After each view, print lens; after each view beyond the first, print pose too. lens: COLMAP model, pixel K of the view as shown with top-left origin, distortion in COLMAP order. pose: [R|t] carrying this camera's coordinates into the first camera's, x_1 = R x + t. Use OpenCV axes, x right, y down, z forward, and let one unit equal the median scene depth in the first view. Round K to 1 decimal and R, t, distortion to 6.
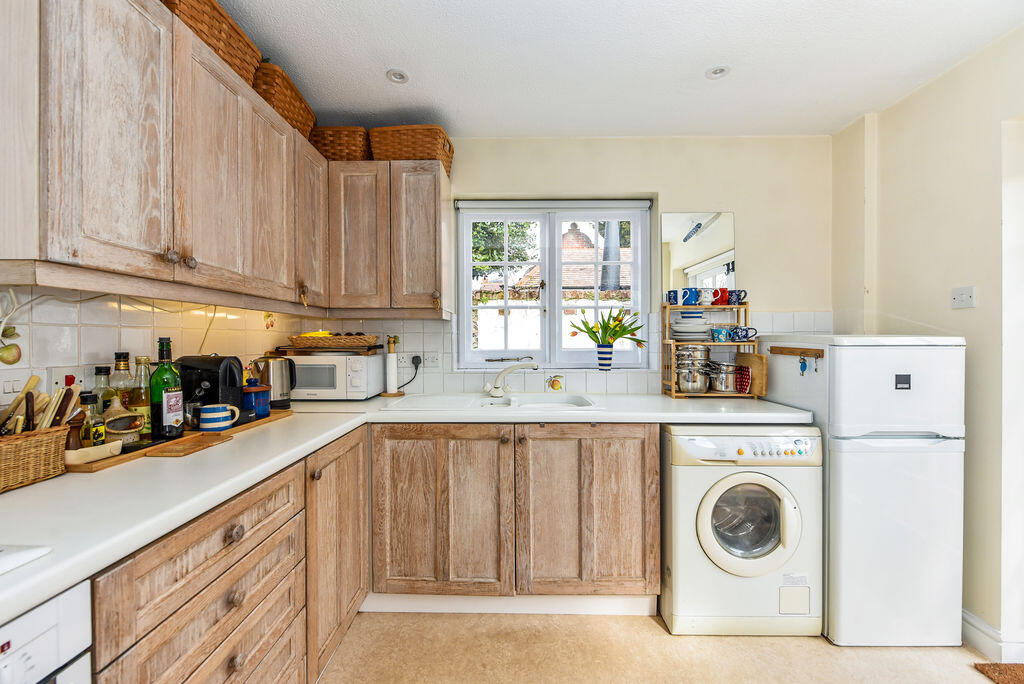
lens RADIAL K [[409.7, 0, 511.5], [0, 409.7, 339.6], [0, 0, 1]] dist [-0.000963, -0.000829]
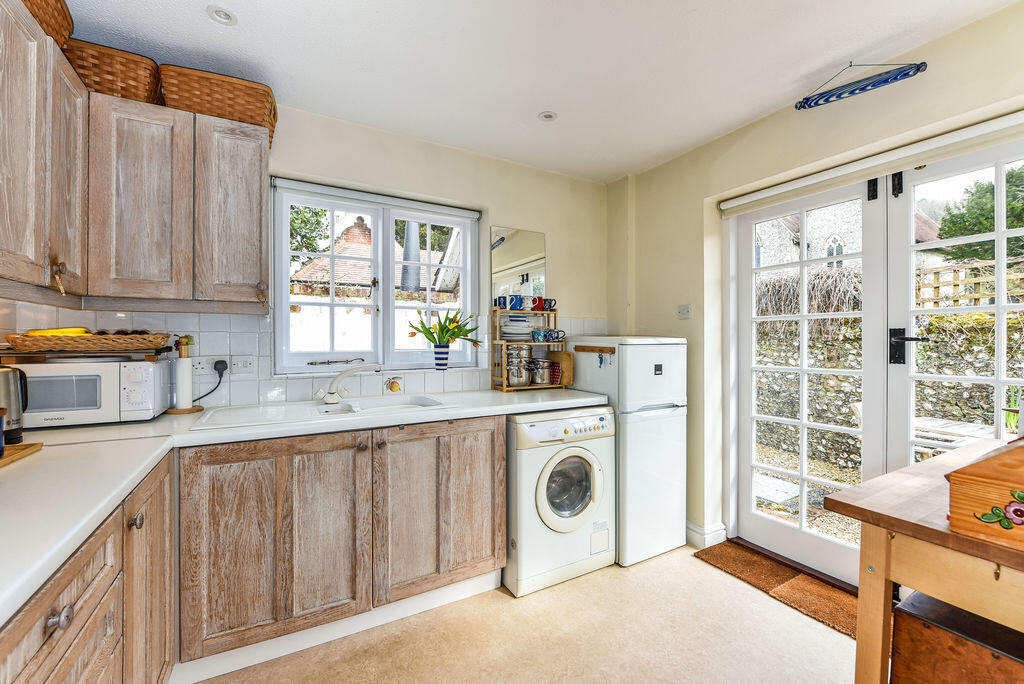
lens RADIAL K [[412.2, 0, 512.0], [0, 412.2, 342.0], [0, 0, 1]] dist [-0.002956, -0.006118]
pose [[0.864751, -0.002231, 0.502196, -0.176065], [0.000112, 0.999991, 0.004250, 0.000394], [-0.502200, -0.003618, 0.864744, 0.013727]]
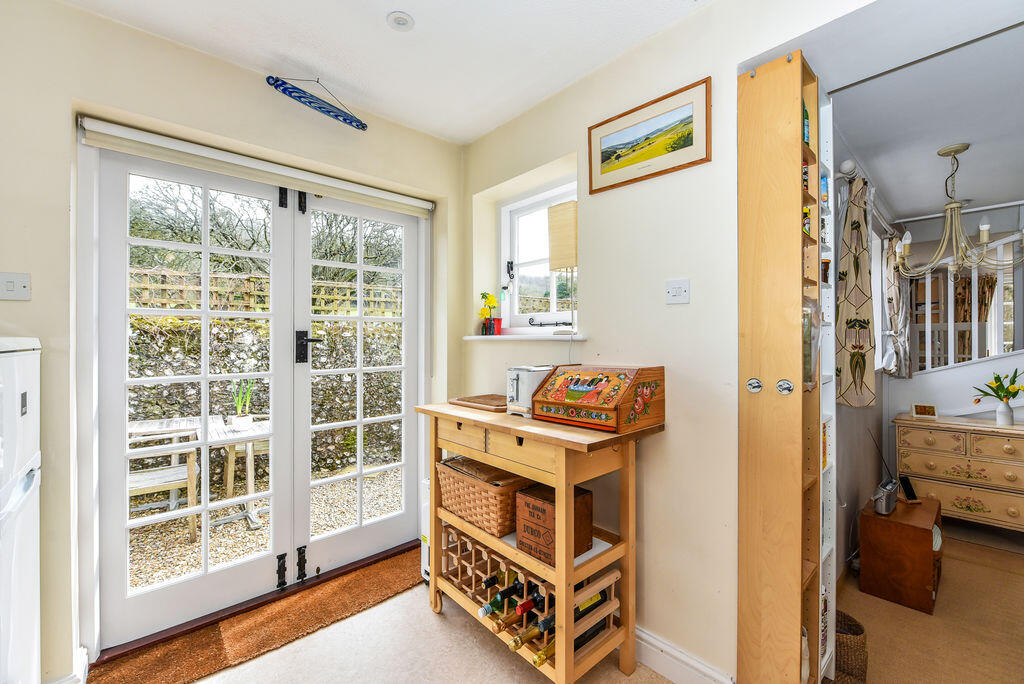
lens RADIAL K [[420.2, 0, 510.4], [0, 420.2, 332.7], [0, 0, 1]] dist [-0.001010, -0.000302]
pose [[-0.669242, 0.016674, 0.742858, -0.090496], [0.002044, 0.999786, -0.020599, 0.001033], [-0.743042, -0.012267, -0.669132, 0.757672]]
